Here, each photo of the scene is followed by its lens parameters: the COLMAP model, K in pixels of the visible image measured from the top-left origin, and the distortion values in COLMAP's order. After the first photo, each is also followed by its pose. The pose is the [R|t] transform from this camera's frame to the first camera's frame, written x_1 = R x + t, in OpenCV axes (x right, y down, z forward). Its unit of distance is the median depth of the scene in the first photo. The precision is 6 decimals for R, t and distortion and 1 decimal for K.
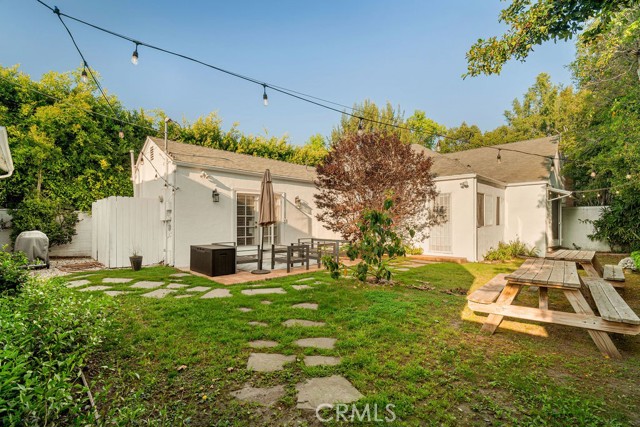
lens RADIAL K [[293.6, 0, 319.9], [0, 293.6, 216.7], [0, 0, 1]] dist [-0.003835, -0.000073]
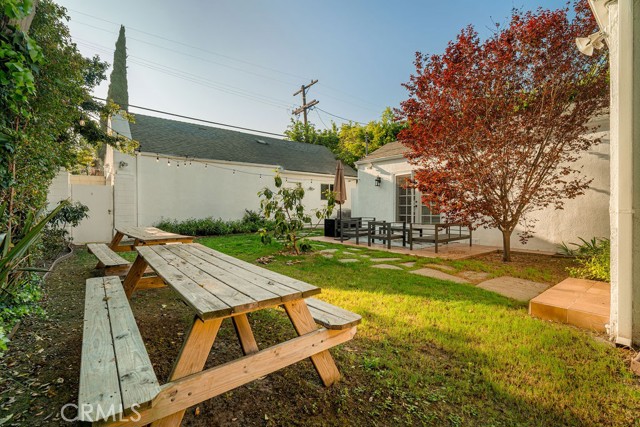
lens RADIAL K [[293.6, 0, 320.4], [0, 293.6, 211.1], [0, 0, 1]] dist [-0.003835, -0.000073]
pose [[-0.114528, 0.011609, -0.993352, 0.942954], [0.018479, 0.999784, 0.009553, 0.041709], [0.993248, -0.017263, -0.114717, 0.893879]]
